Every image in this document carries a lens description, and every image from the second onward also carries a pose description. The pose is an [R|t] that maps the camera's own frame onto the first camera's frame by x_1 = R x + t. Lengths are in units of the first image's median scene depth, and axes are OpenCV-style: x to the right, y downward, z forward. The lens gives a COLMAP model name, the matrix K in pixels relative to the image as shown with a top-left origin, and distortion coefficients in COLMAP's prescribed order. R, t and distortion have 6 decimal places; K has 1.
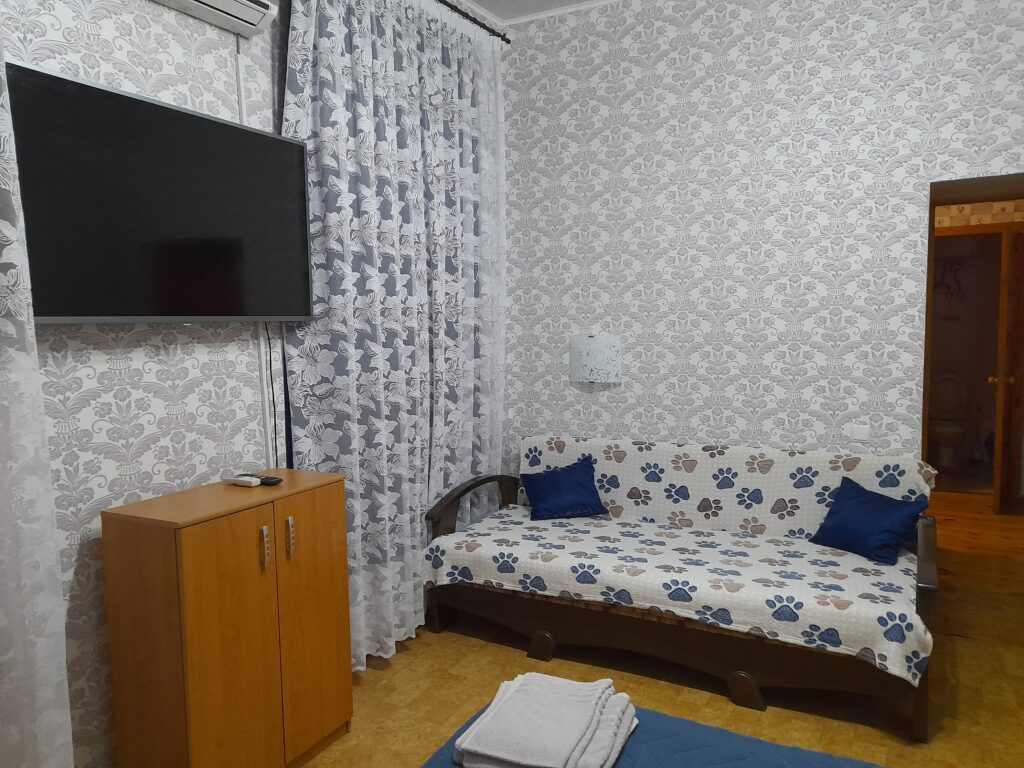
lens RADIAL K [[762.9, 0, 515.8], [0, 762.9, 384.1], [0, 0, 1]] dist [0.005196, 0.002309]
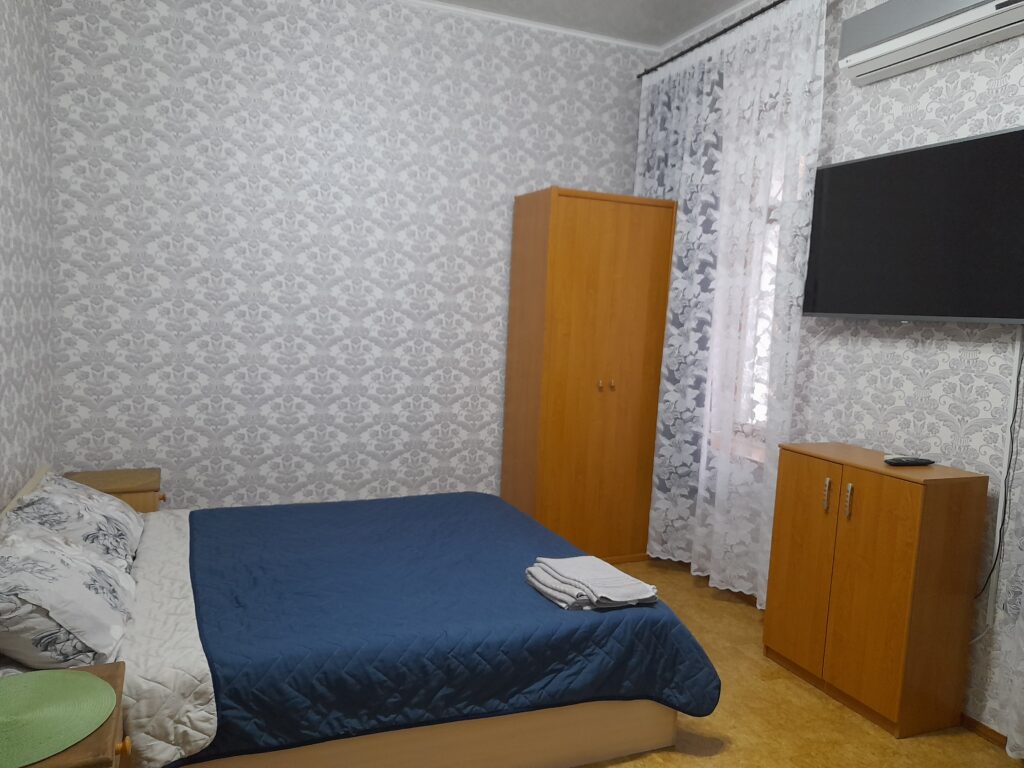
lens RADIAL K [[762.9, 0, 513.7], [0, 762.9, 384.6], [0, 0, 1]] dist [0.005196, 0.002309]
pose [[-0.627927, 0.061851, -0.775811, 0.853352], [-0.102775, 0.981517, 0.161436, -0.107448], [0.771457, 0.181104, -0.609964, 1.238963]]
